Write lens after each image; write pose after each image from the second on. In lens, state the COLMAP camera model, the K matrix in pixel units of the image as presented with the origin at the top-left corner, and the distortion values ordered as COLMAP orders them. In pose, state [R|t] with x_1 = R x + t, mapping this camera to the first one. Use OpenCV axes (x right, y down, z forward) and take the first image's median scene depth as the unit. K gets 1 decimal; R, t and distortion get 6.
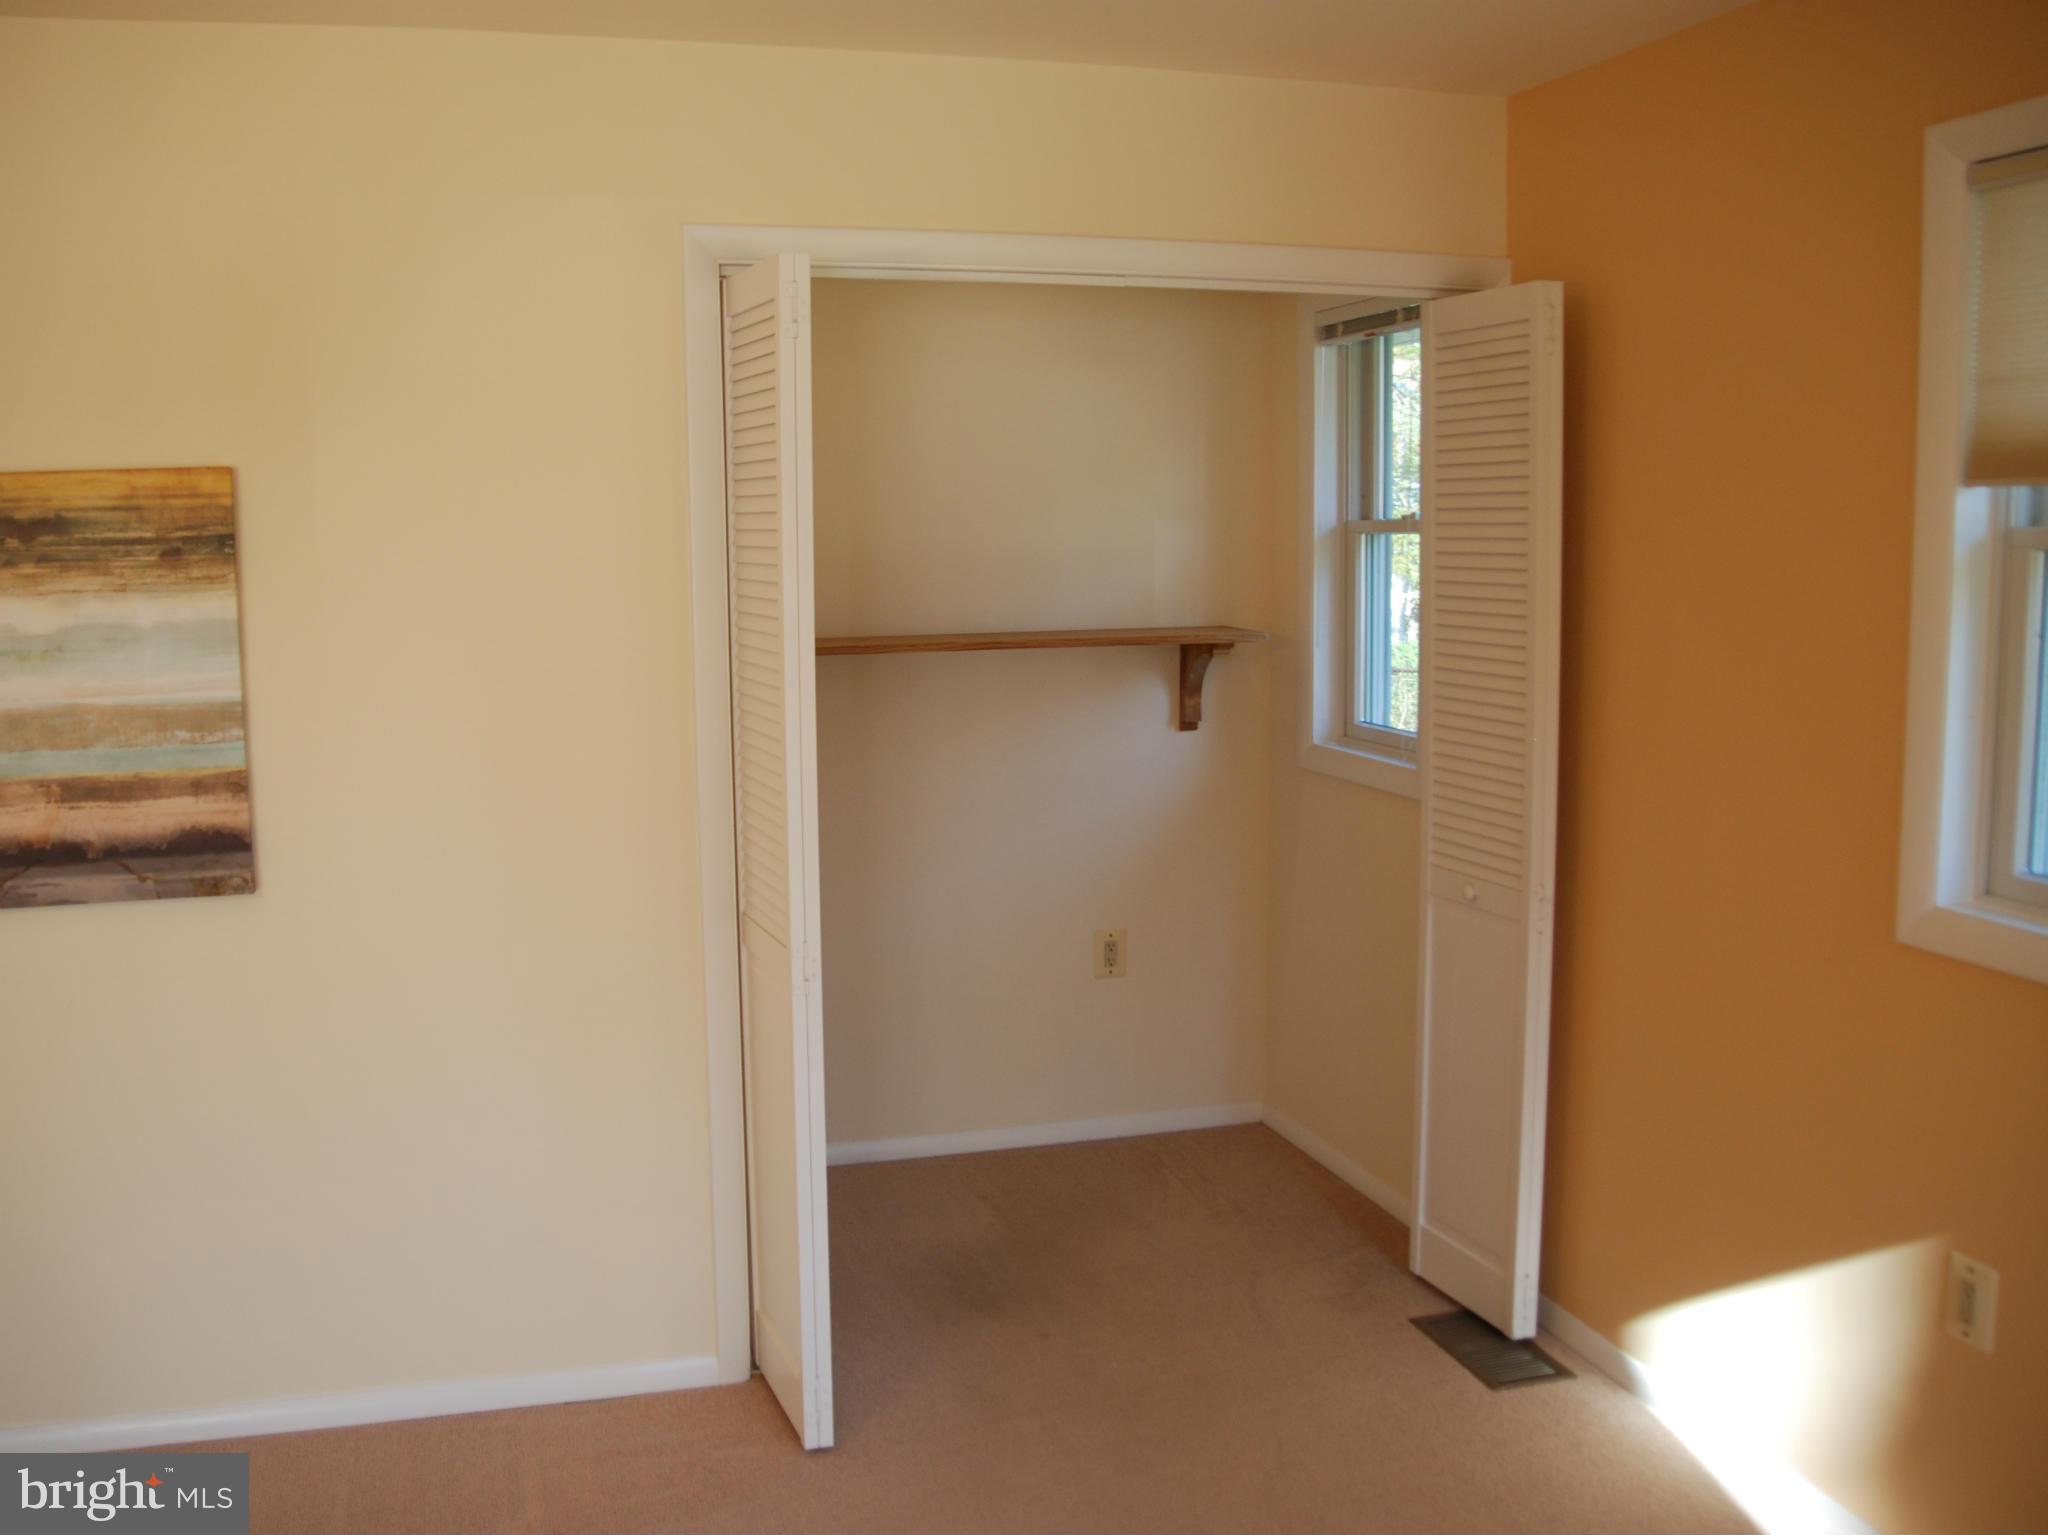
lens RADIAL K [[1771.7, 0, 1010.5], [0, 1771.7, 740.3], [0, 0, 1]] dist [-0.161267, 0.085892]
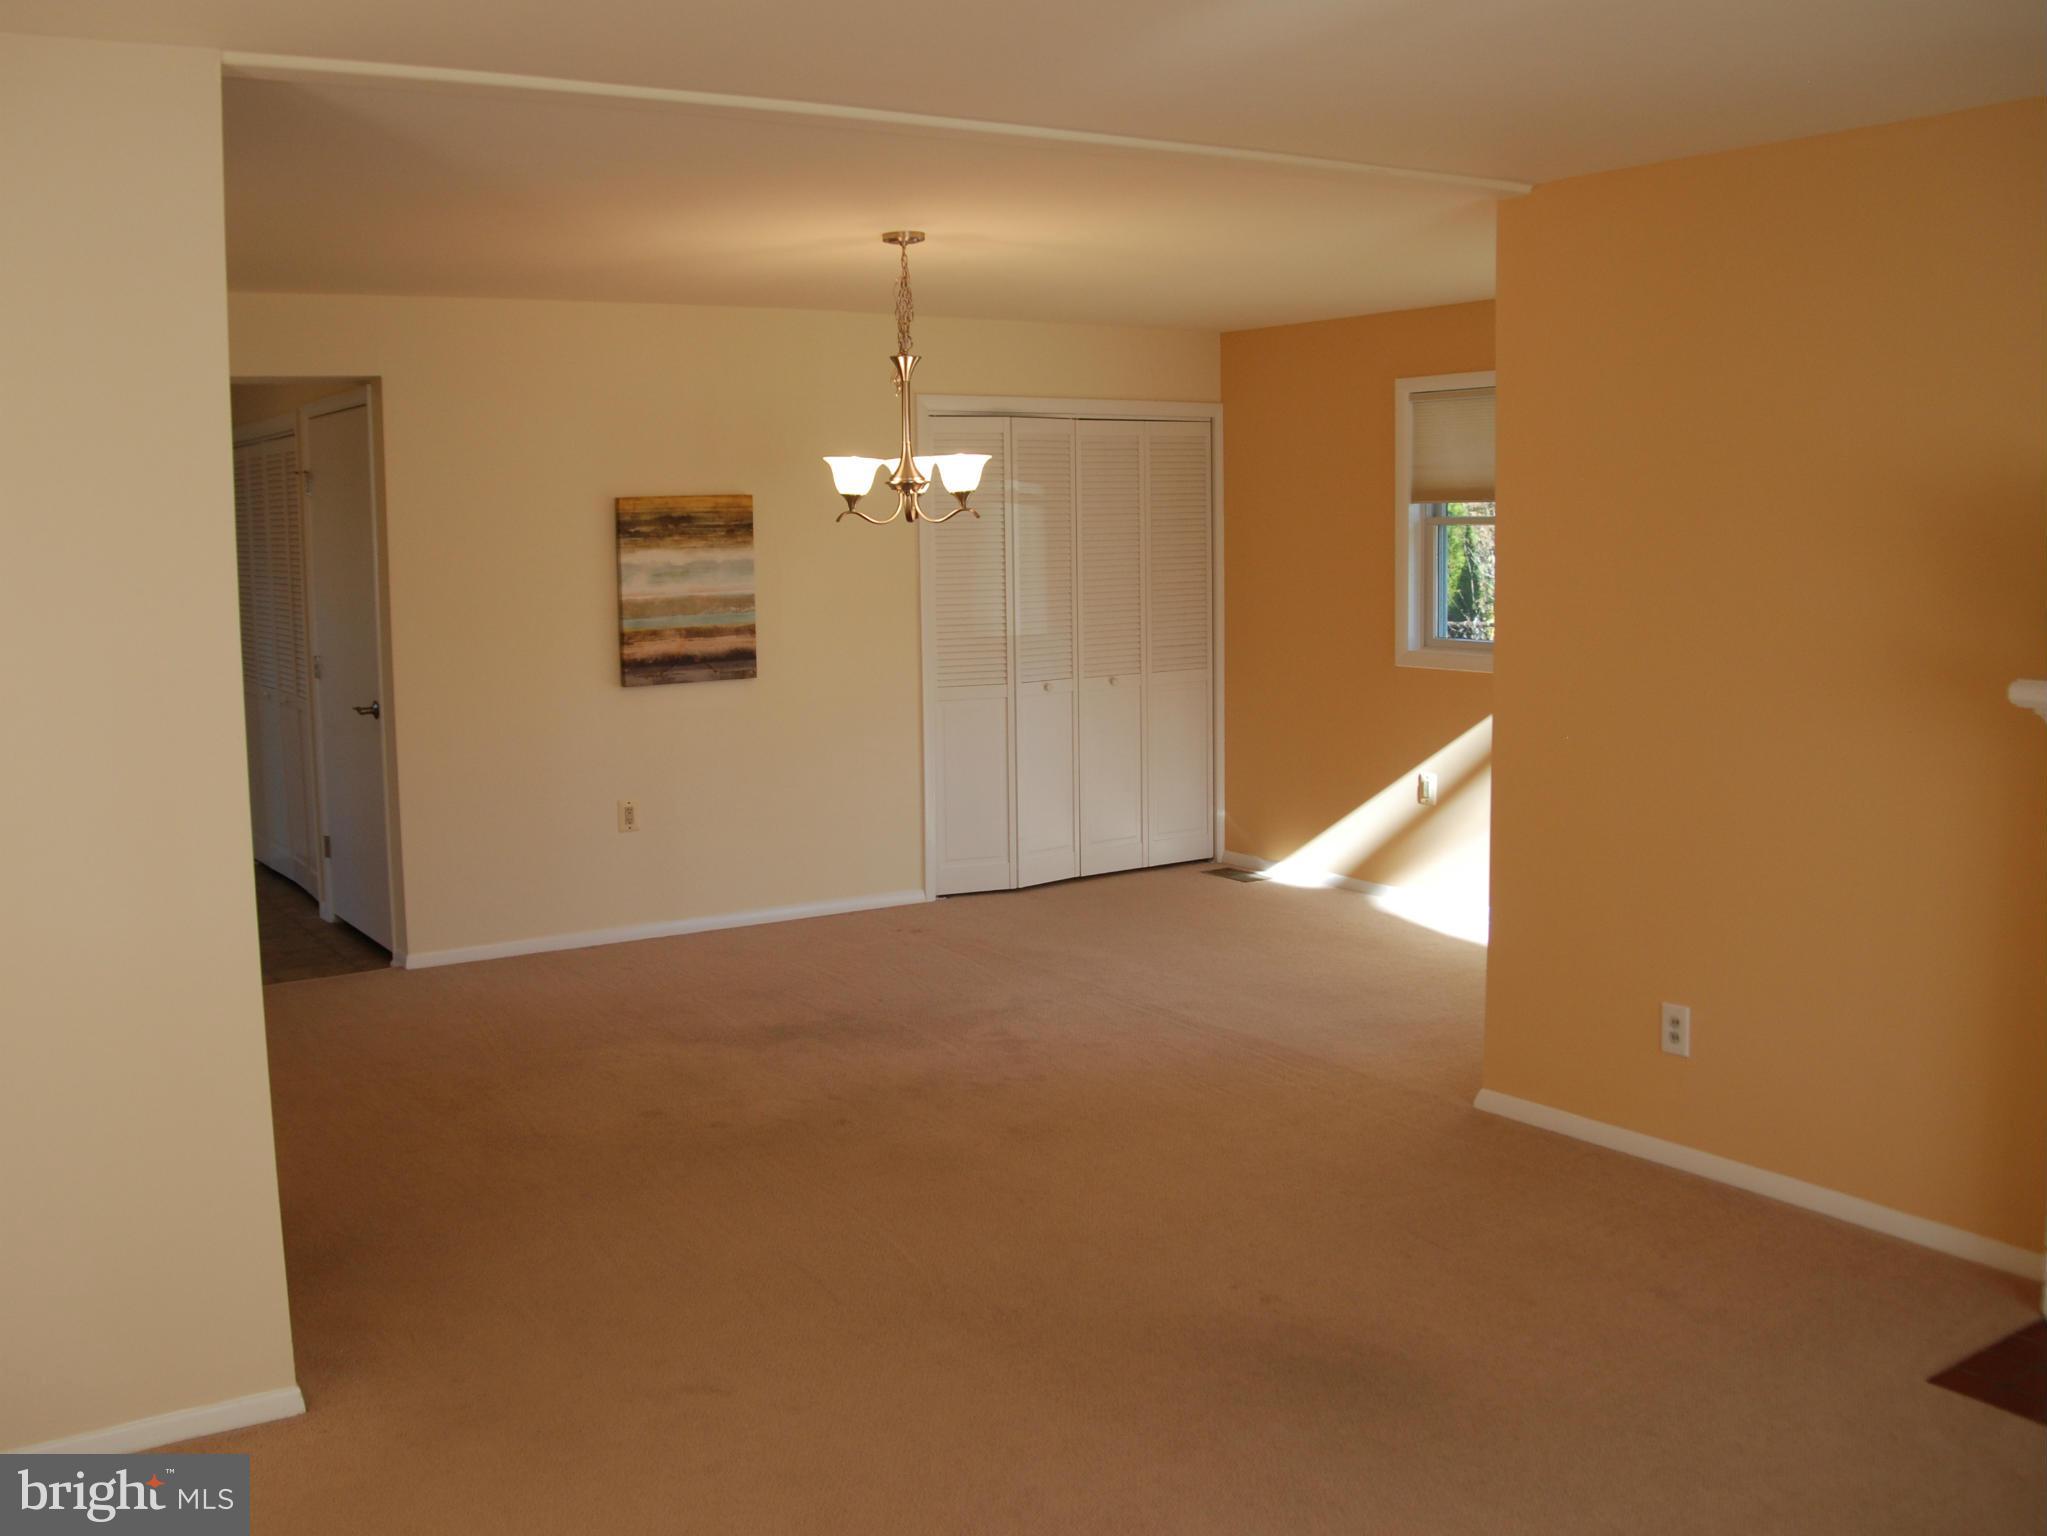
lens RADIAL K [[1983.8, 0, 981.1], [0, 1983.8, 746.9], [0, 0, 1]] dist [-0.116110, 0.006768]
pose [[0.957436, -0.037829, 0.286155, -0.953103], [0.040193, 0.999189, -0.002391, 0.208471], [-0.285832, 0.013791, 0.958180, -1.711525]]
